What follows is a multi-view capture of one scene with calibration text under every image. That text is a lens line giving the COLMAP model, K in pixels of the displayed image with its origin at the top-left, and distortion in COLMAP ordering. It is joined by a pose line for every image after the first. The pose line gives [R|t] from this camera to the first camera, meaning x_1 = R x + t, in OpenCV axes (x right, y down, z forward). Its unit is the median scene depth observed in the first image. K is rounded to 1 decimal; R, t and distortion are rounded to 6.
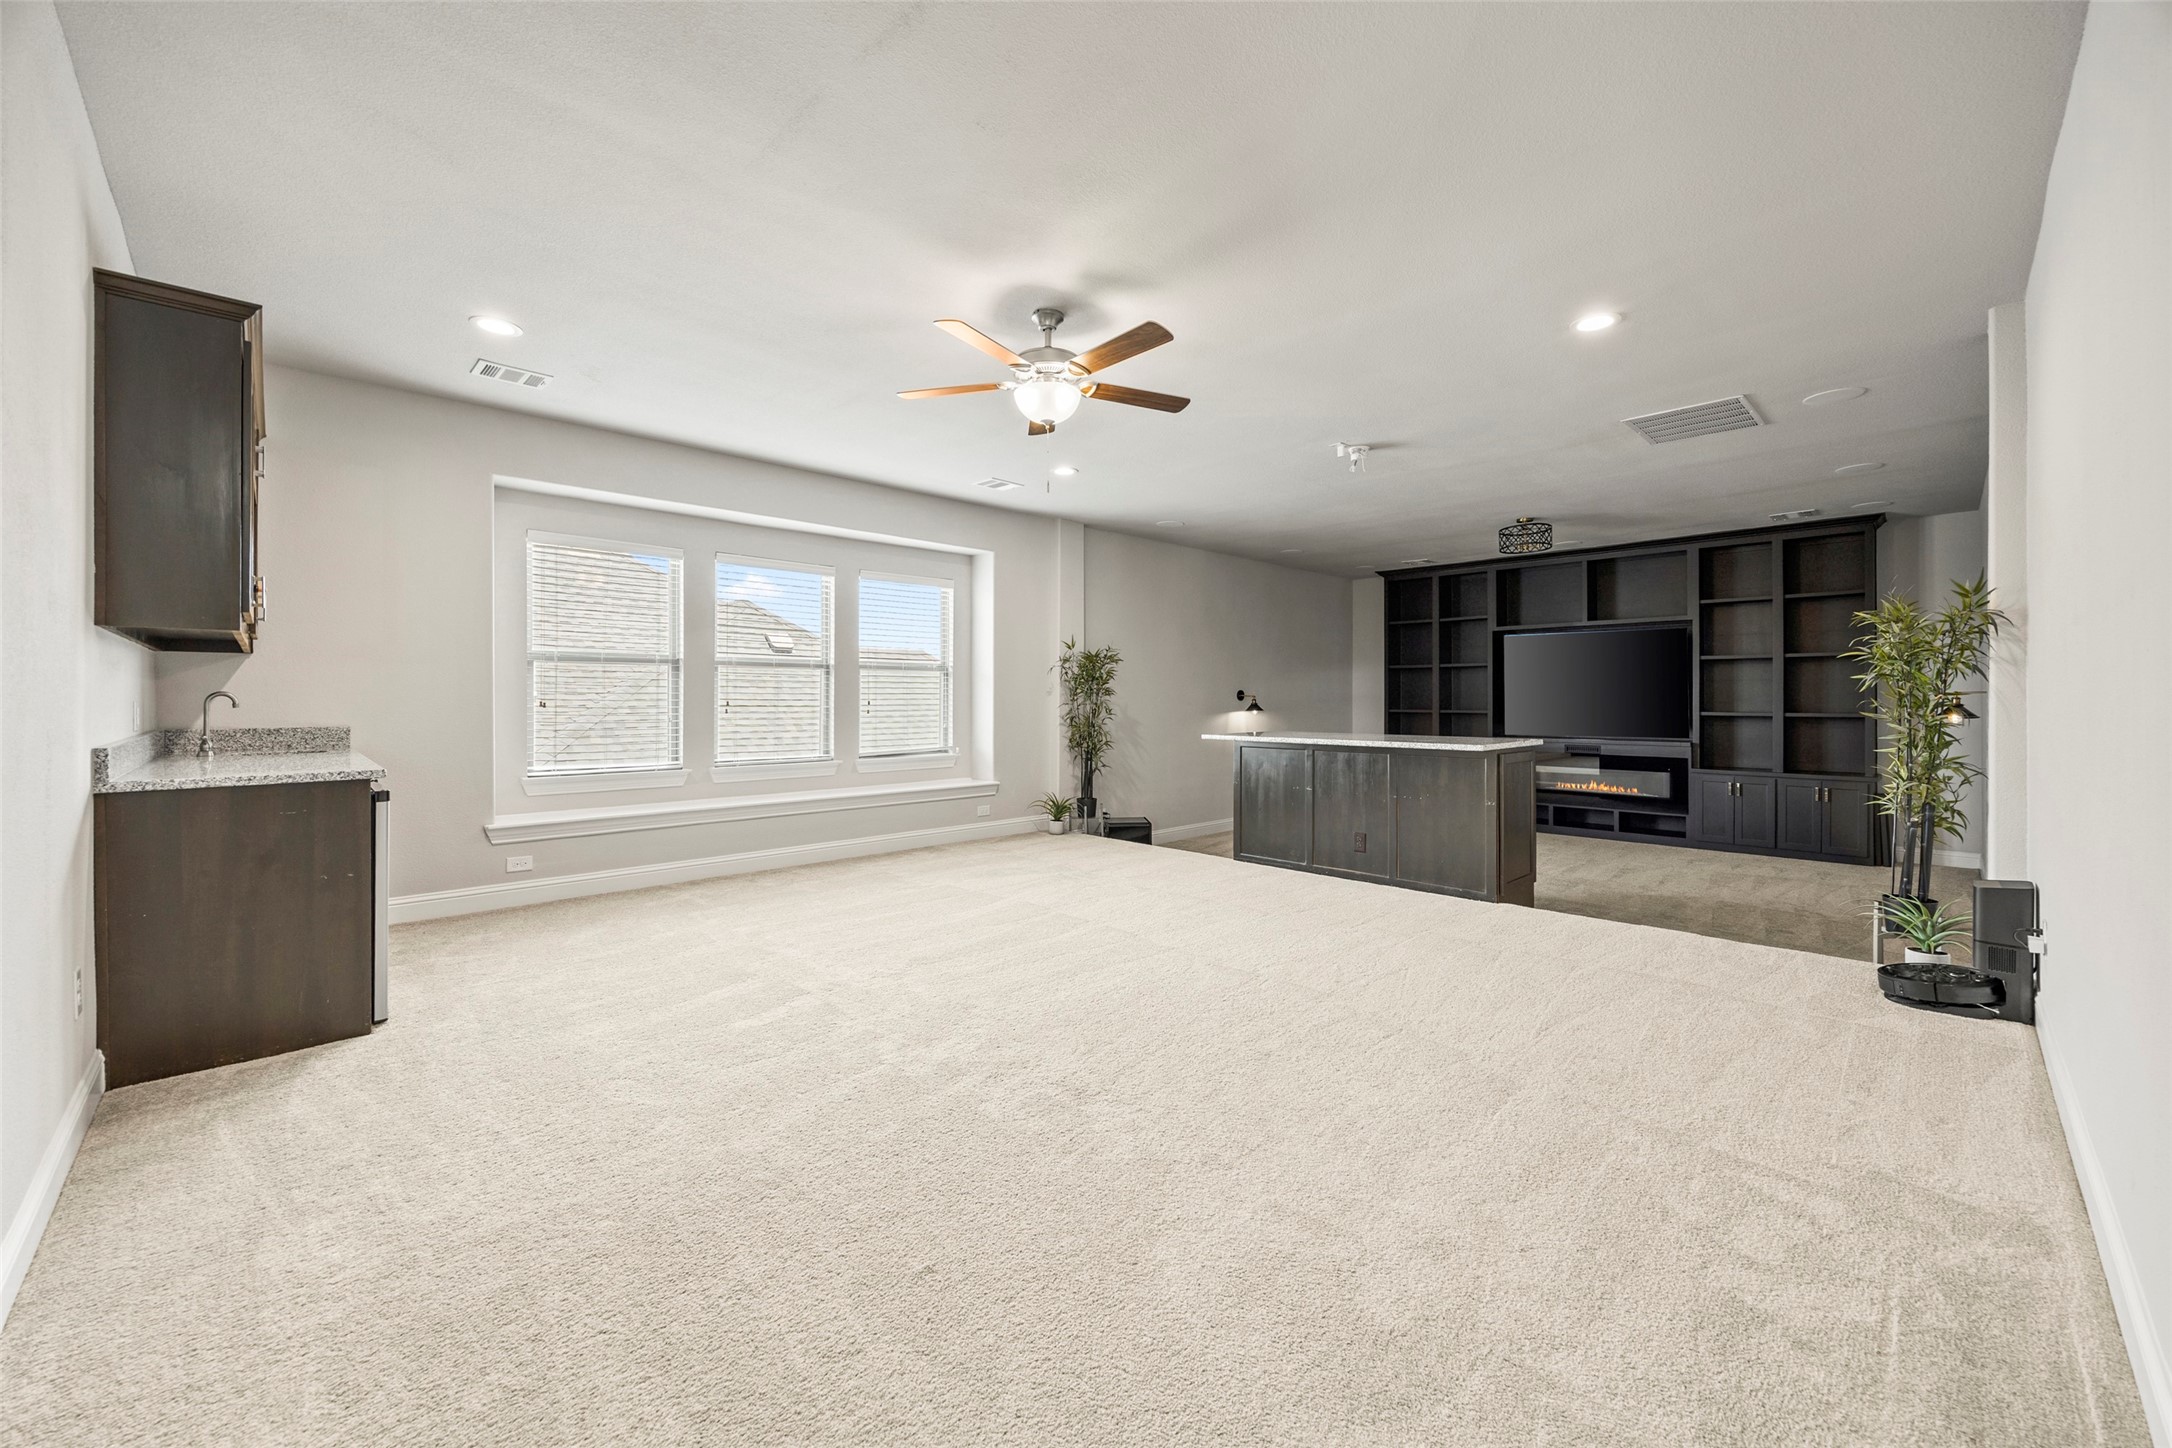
lens RADIAL K [[833.7, 0, 1087.7], [0, 833.7, 708.5], [0, 0, 1]] dist [-0.000858, -0.000394]
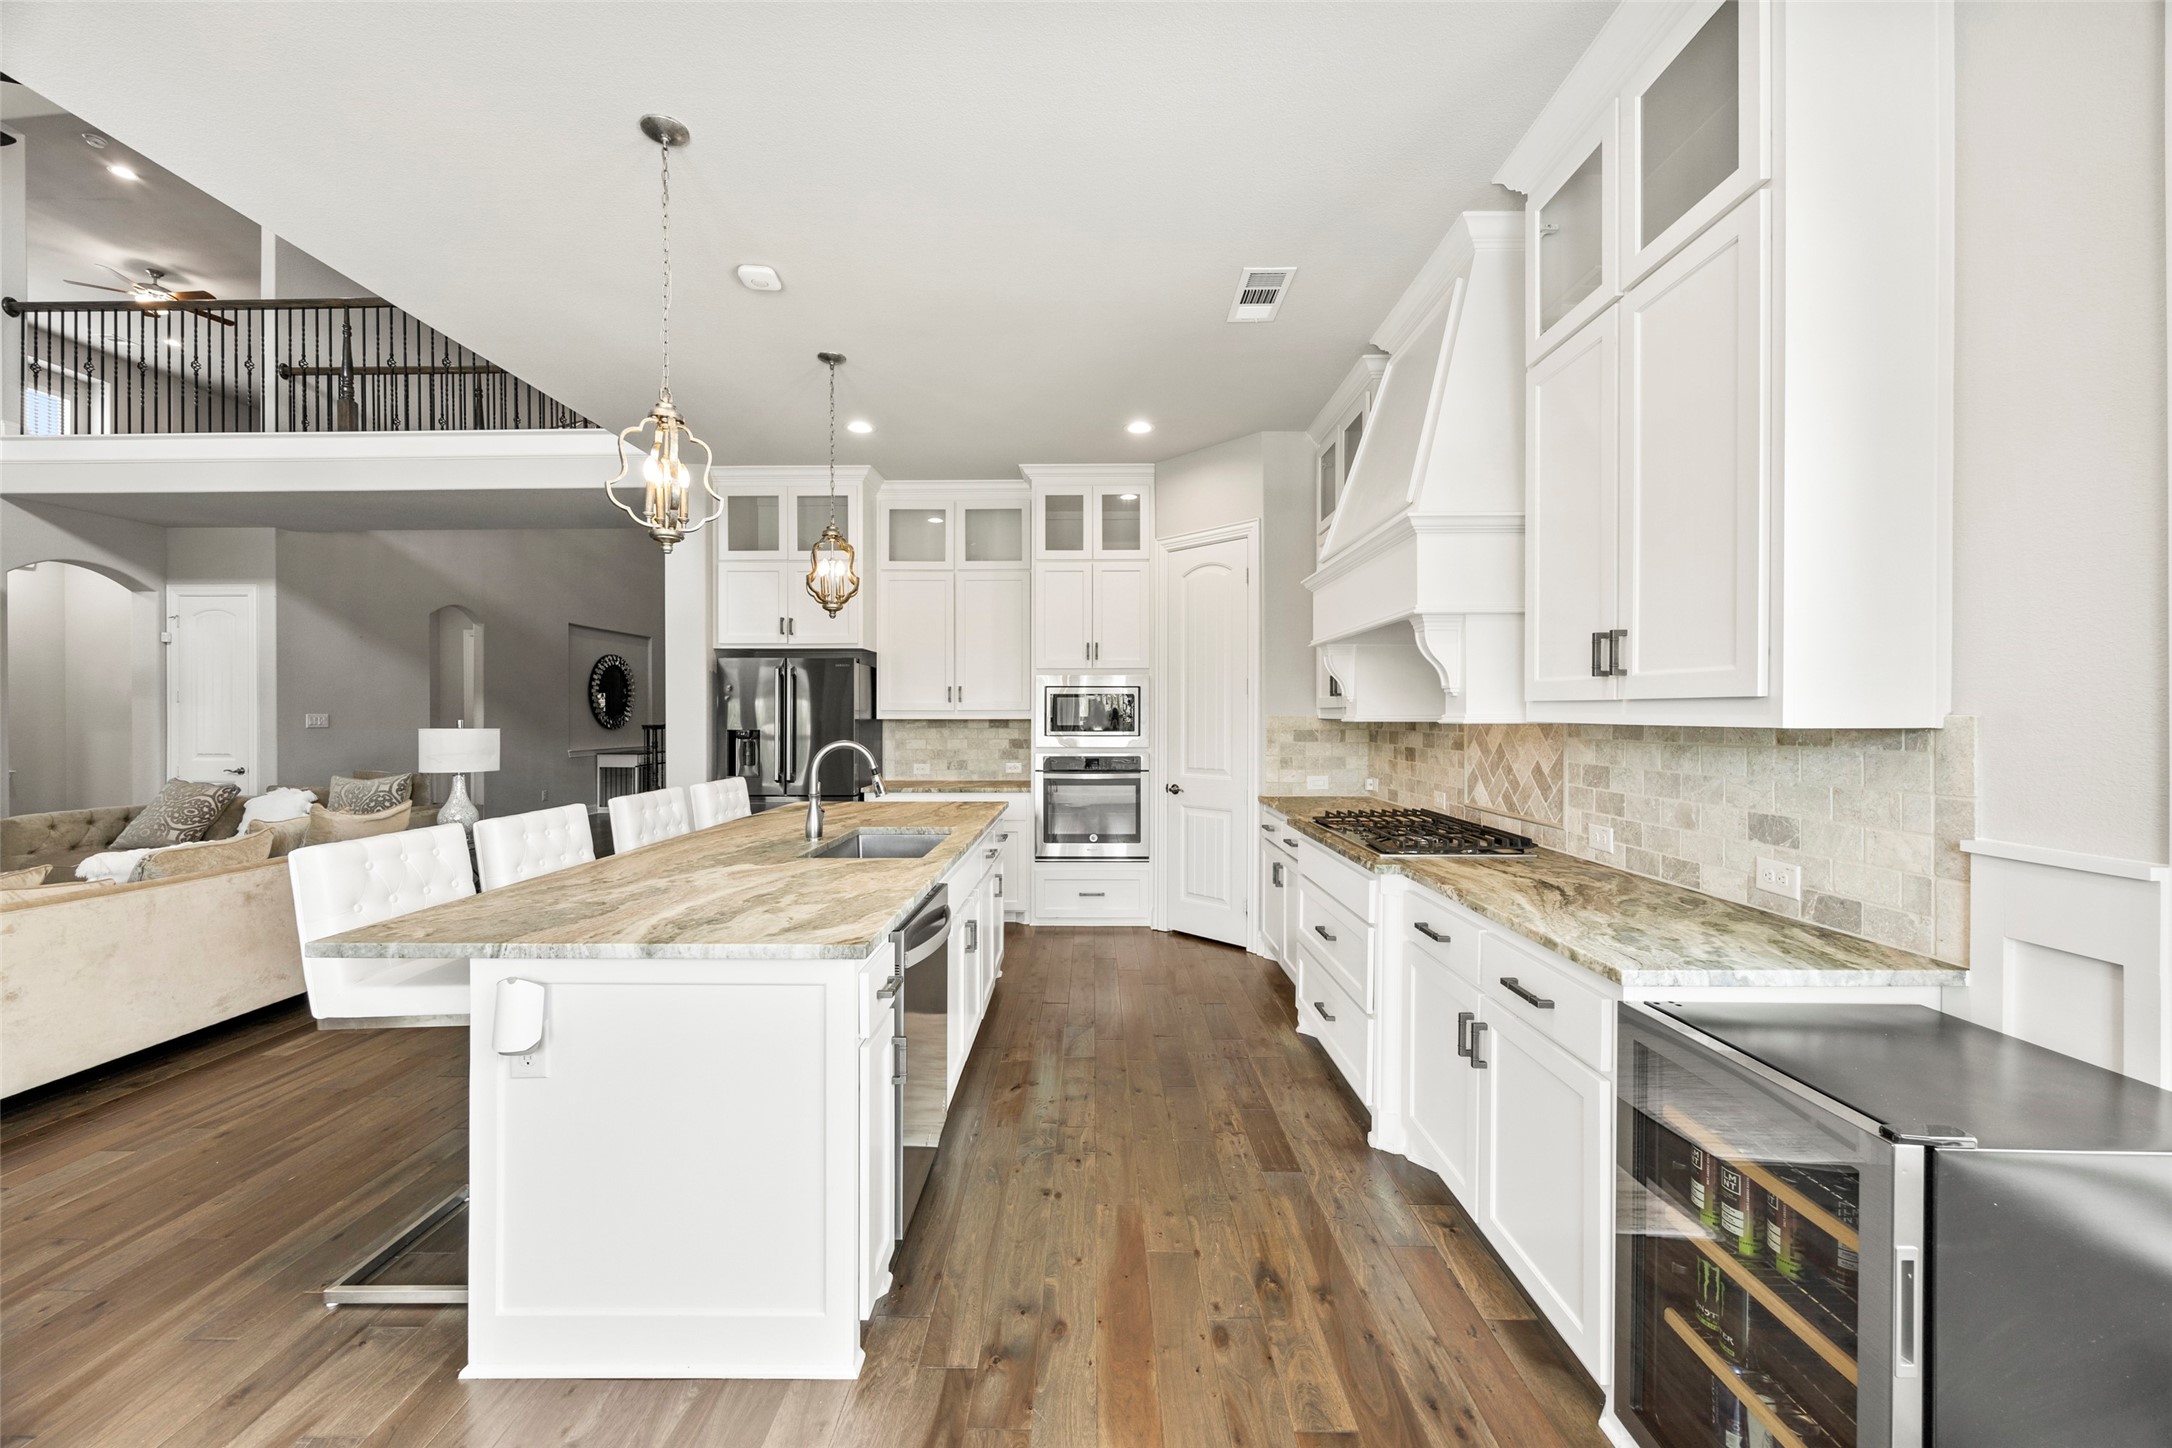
lens RADIAL K [[833.7, 0, 1089.9], [0, 833.7, 720.8], [0, 0, 1]] dist [-0.000858, -0.000394]
pose [[0.704324, -0.002801, 0.709873, 0.110497], [0.003485, 0.999994, 0.000489, 0.645245], [-0.709870, 0.002129, 0.704329, -1.995322]]
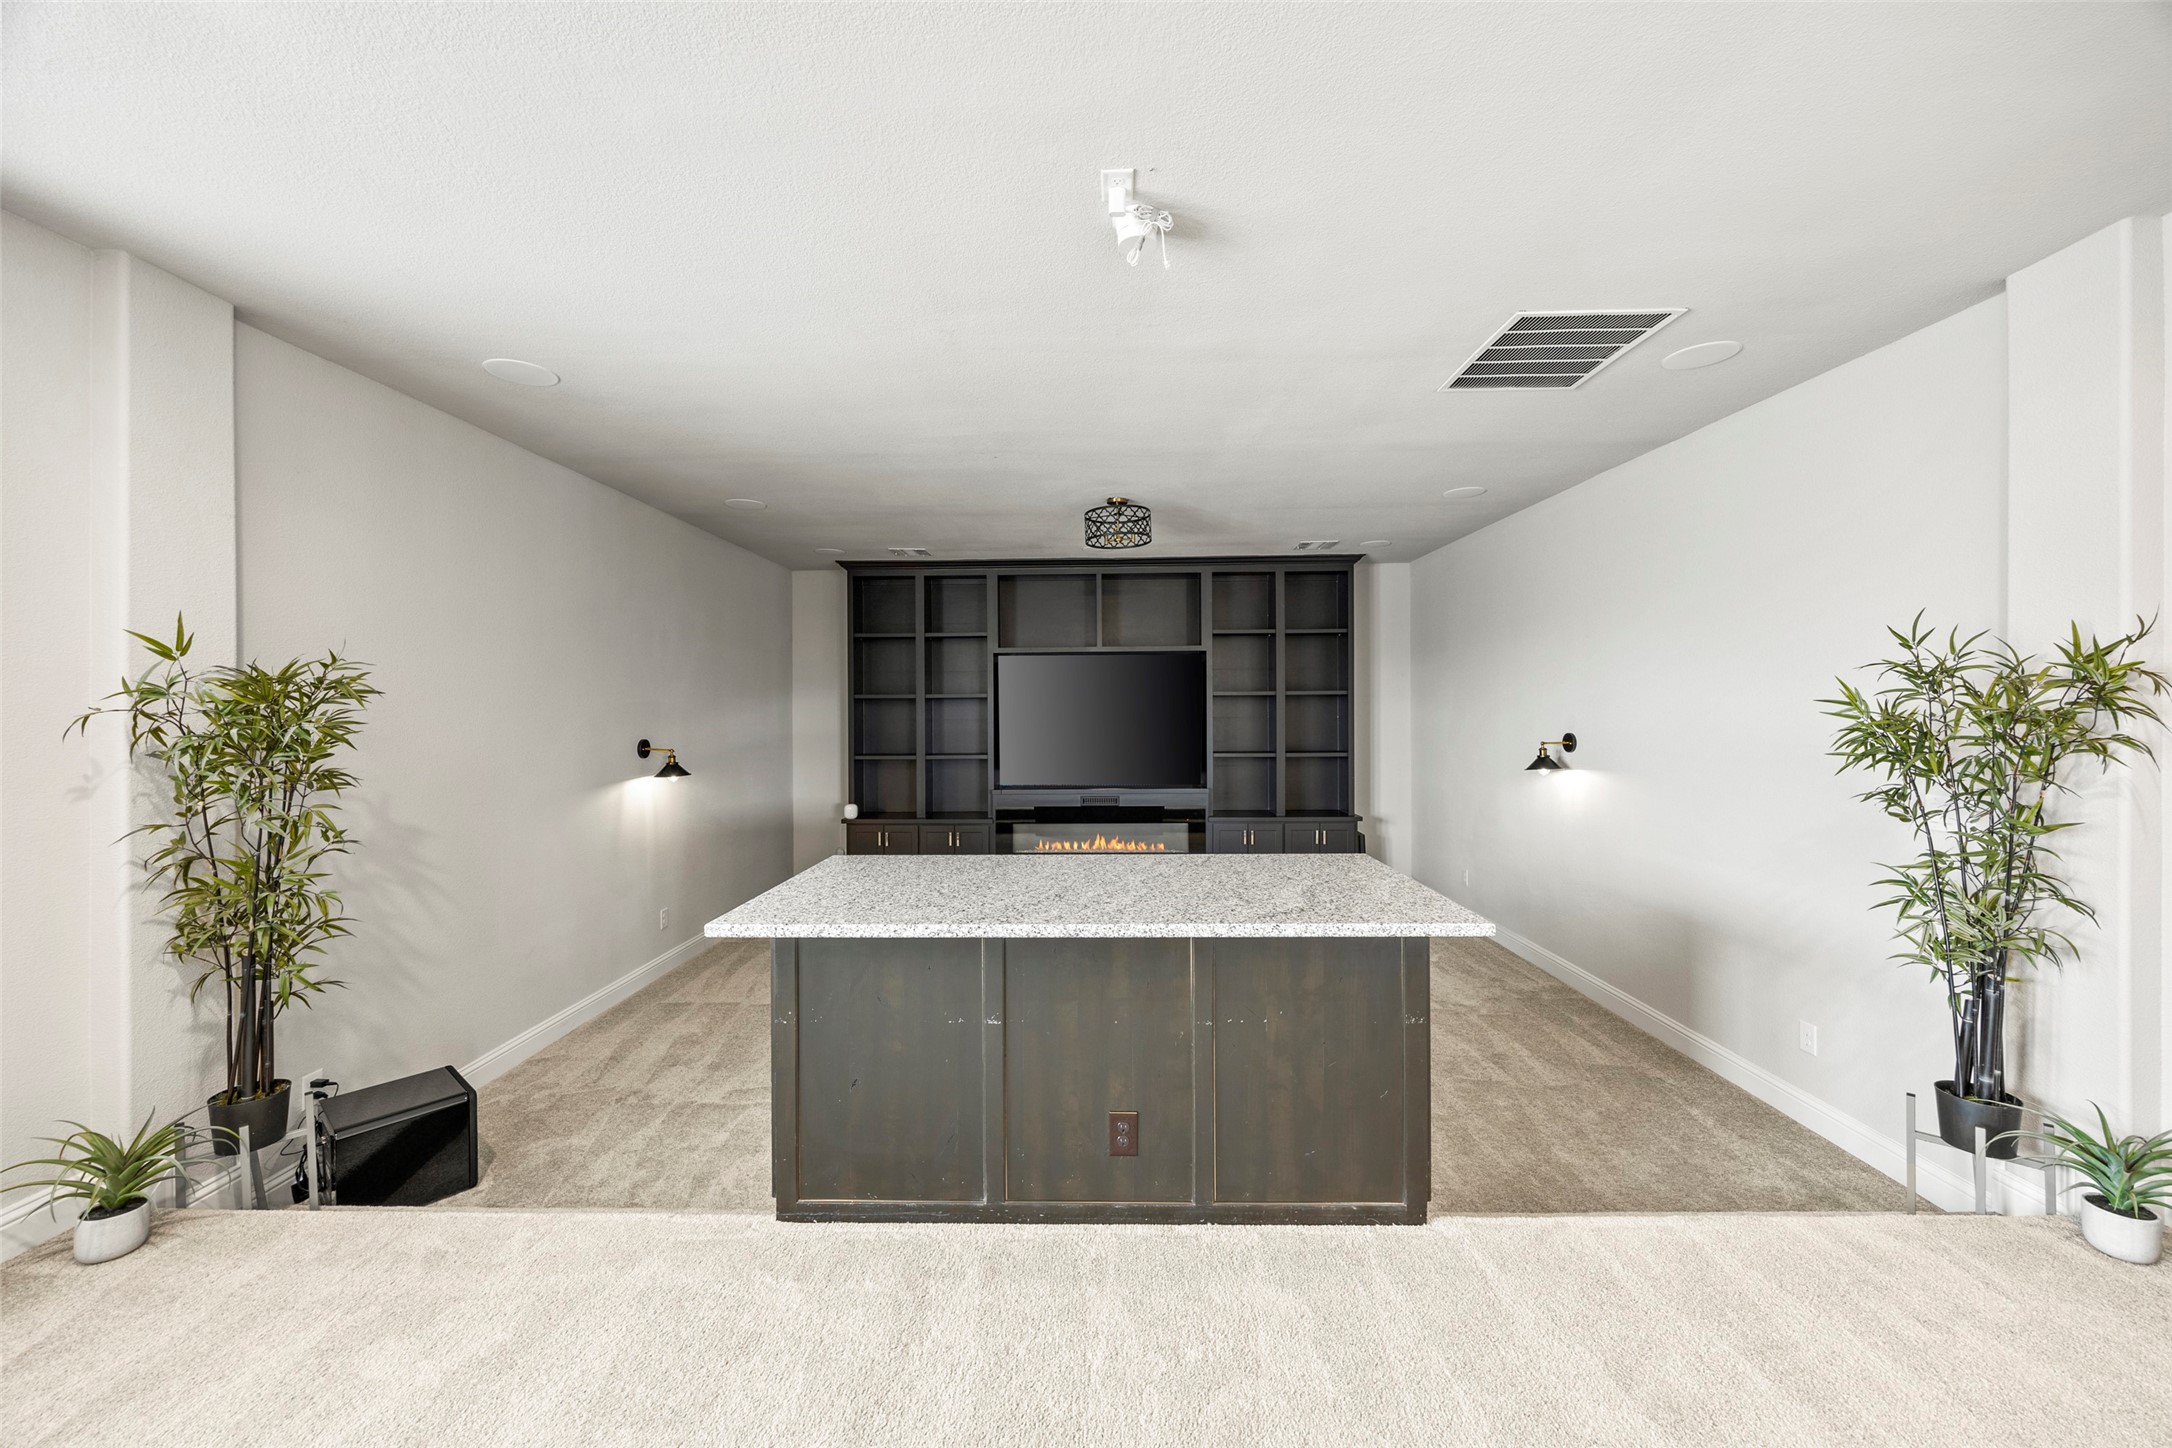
lens RADIAL K [[833.7, 0, 1078.9], [0, 833.7, 717.0], [0, 0, 1]] dist [-0.000858, -0.000394]
pose [[0.720433, -0.007316, 0.693486, 0.008231], [0.010913, 0.999940, -0.000788, -0.043025], [-0.693439, 0.008136, 0.720470, 0.508661]]
